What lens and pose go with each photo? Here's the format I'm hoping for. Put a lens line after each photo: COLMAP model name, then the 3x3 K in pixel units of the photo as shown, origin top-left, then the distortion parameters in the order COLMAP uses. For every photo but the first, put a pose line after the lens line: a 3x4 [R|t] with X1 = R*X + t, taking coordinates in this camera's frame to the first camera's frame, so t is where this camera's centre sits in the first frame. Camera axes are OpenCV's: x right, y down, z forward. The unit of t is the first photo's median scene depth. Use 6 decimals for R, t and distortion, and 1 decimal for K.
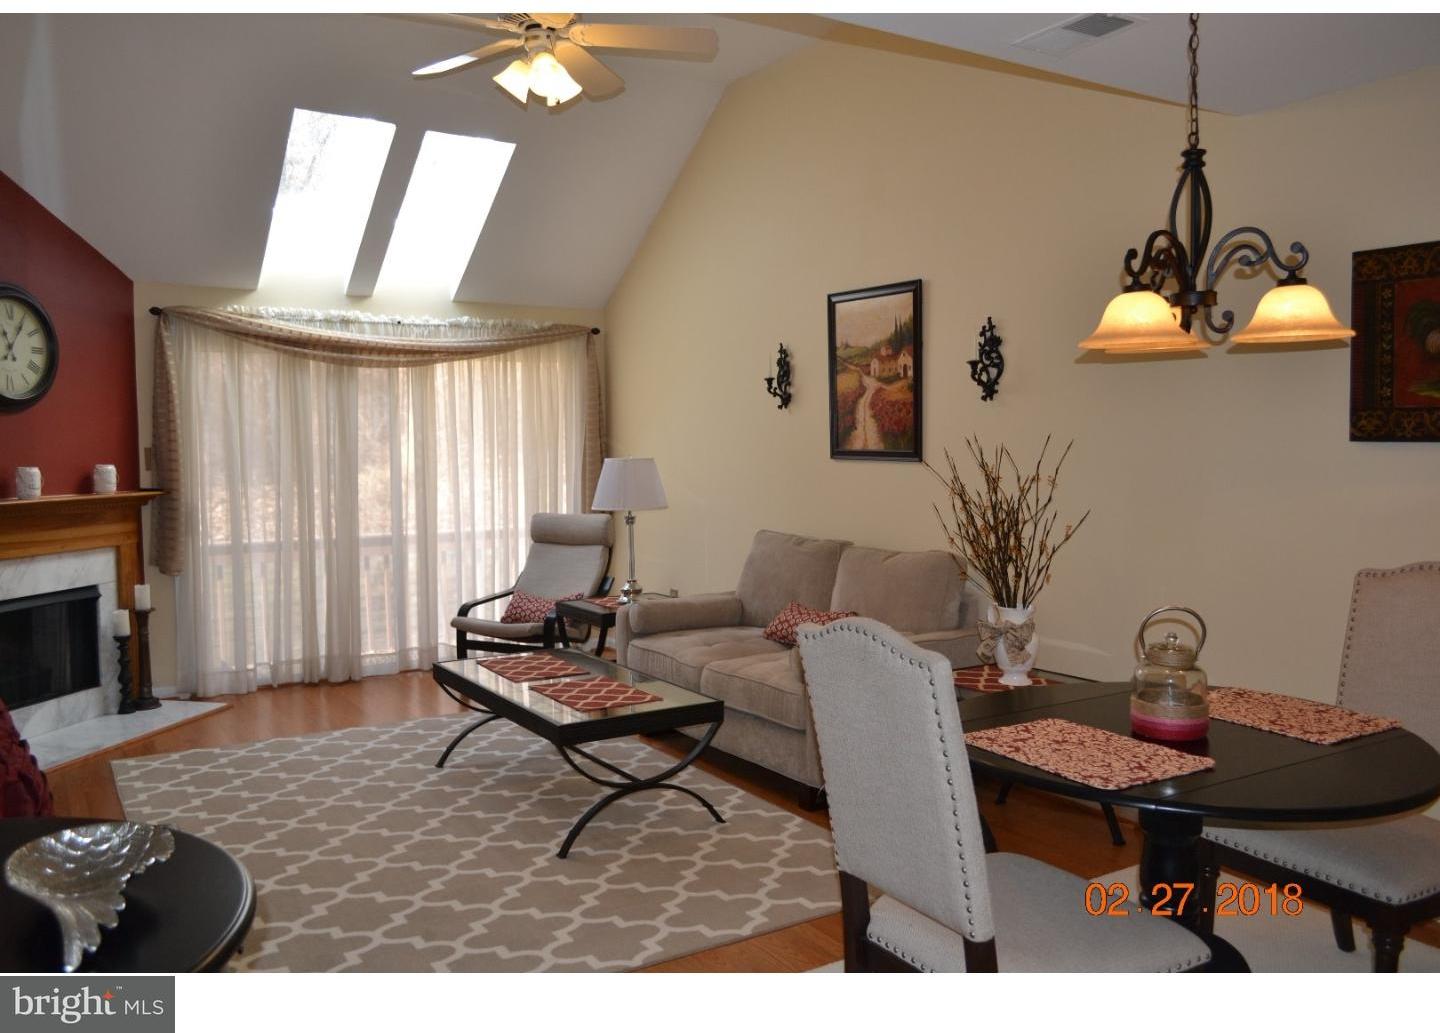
lens RADIAL K [[1145.6, 0, 717.6], [0, 1145.6, 503.4], [0, 0, 1]] dist [-0.010626, 0.001303]
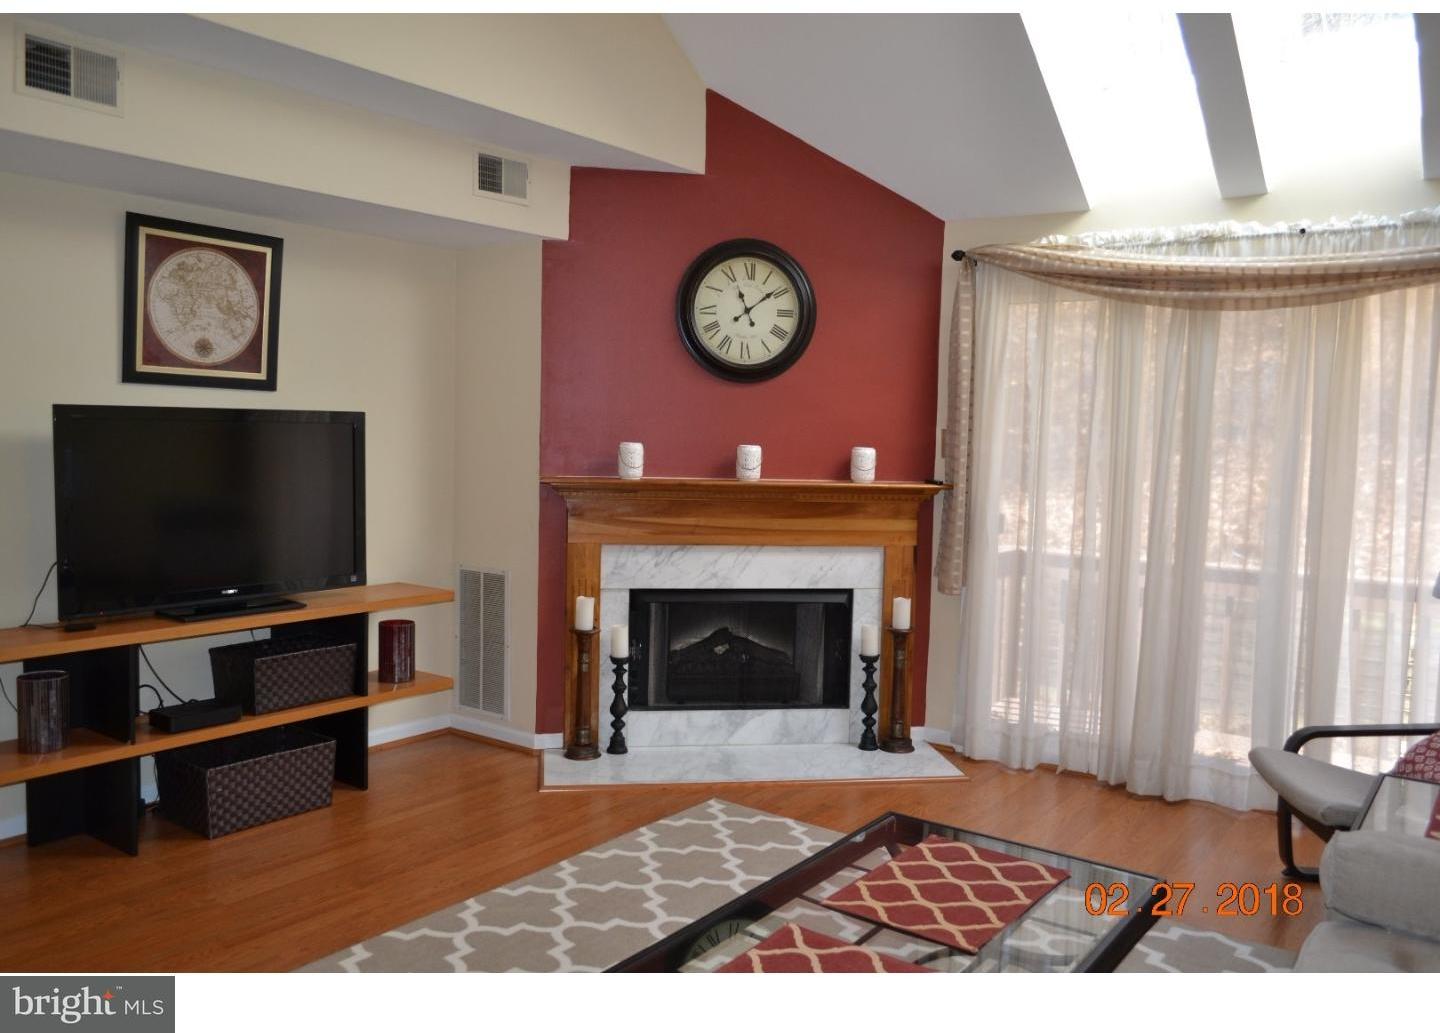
lens RADIAL K [[1145.6, 0, 702.6], [0, 1145.6, 491.7], [0, 0, 1]] dist [-0.010626, 0.001303]
pose [[0.360838, 0.073566, -0.929723, 0.216632], [-0.077817, 0.995783, 0.048591, -0.036126], [0.929376, 0.054815, 0.365041, 0.644472]]
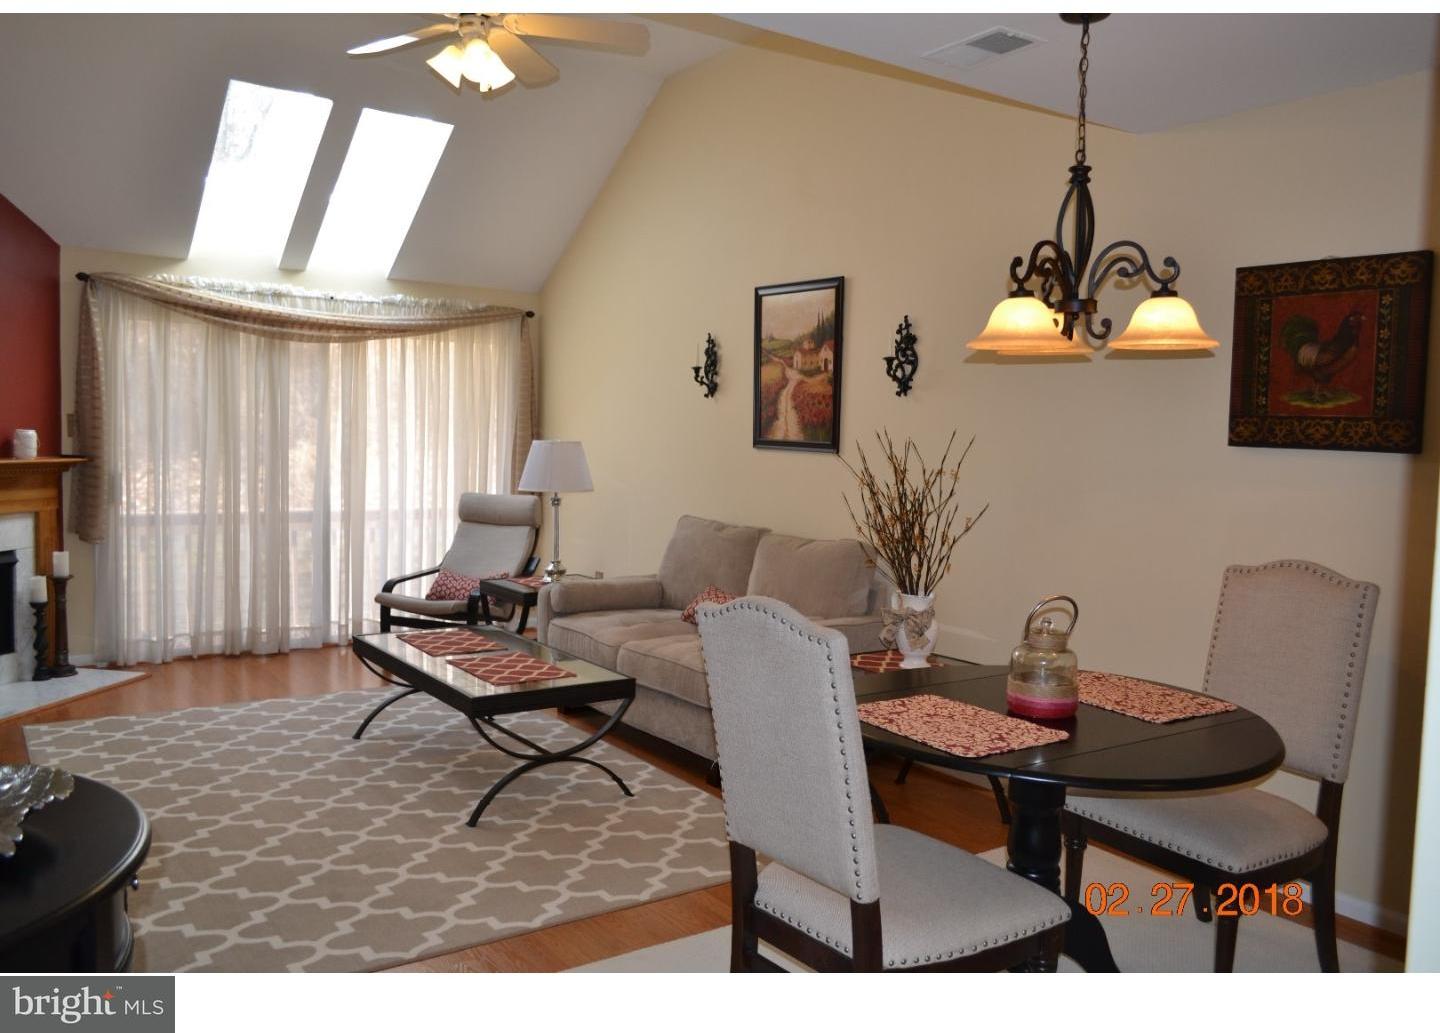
lens RADIAL K [[1145.6, 0, 719.9], [0, 1145.6, 502.1], [0, 0, 1]] dist [-0.010626, 0.001303]
pose [[0.998119, 0.031008, 0.052881, 0.017005], [-0.031437, 0.999479, 0.007308, 0.003264], [-0.052627, -0.008956, 0.998574, -0.024880]]
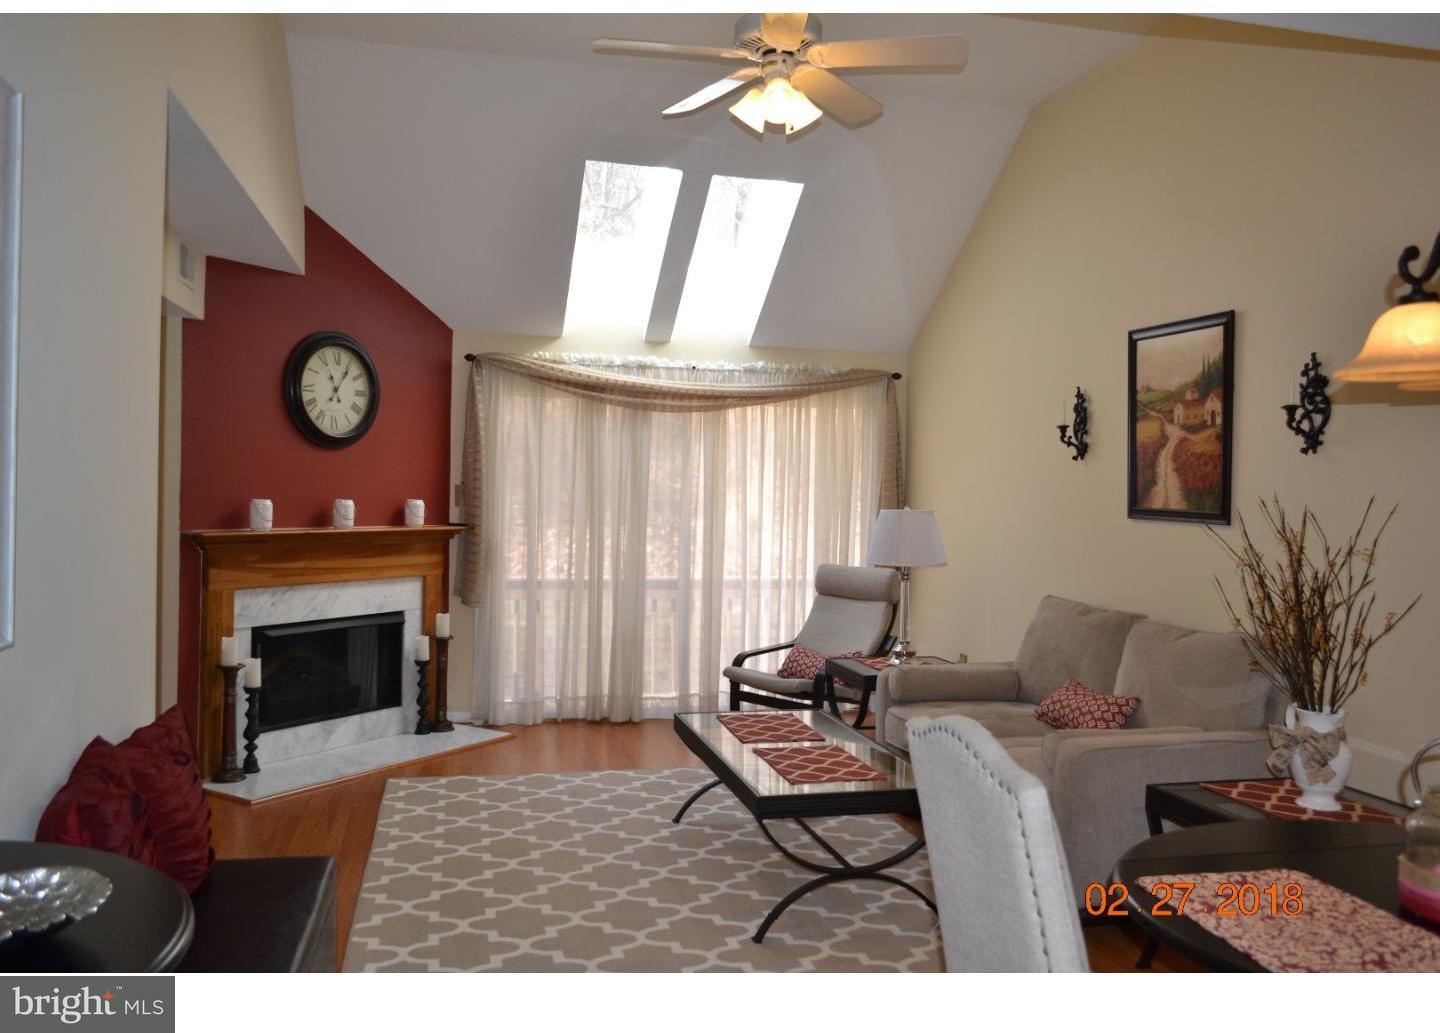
lens RADIAL K [[1145.6, 0, 714.3], [0, 1145.6, 502.8], [0, 0, 1]] dist [-0.010626, 0.001303]
pose [[0.946603, 0.031129, -0.320894, 0.083299], [-0.045354, 0.998288, -0.036946, -0.004303], [0.319195, 0.049527, 0.946394, 0.076806]]
